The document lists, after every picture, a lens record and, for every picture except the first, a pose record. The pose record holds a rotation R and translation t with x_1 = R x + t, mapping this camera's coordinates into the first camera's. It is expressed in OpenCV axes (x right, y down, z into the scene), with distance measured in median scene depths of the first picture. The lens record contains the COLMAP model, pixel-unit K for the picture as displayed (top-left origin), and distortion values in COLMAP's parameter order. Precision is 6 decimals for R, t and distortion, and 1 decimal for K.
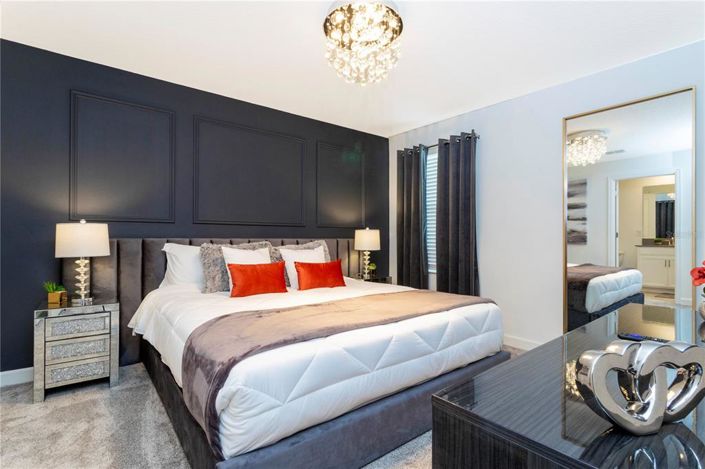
lens RADIAL K [[342.9, 0, 352.5], [0, 342.9, 234.5], [0, 0, 1]] dist [-0.001938, -0.000433]
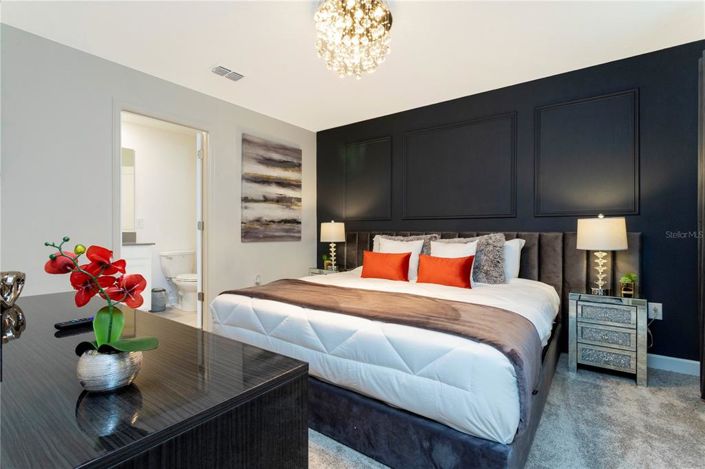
lens RADIAL K [[336.3, 0, 352.5], [0, 336.3, 234.5], [0, 0, 1]] dist [-0.069010, 0.000023]
pose [[0.250815, 0.007694, -0.968004, 0.755293], [0.009100, 0.999905, 0.010305, 0.008335], [0.967992, -0.011393, 0.250721, 0.565812]]
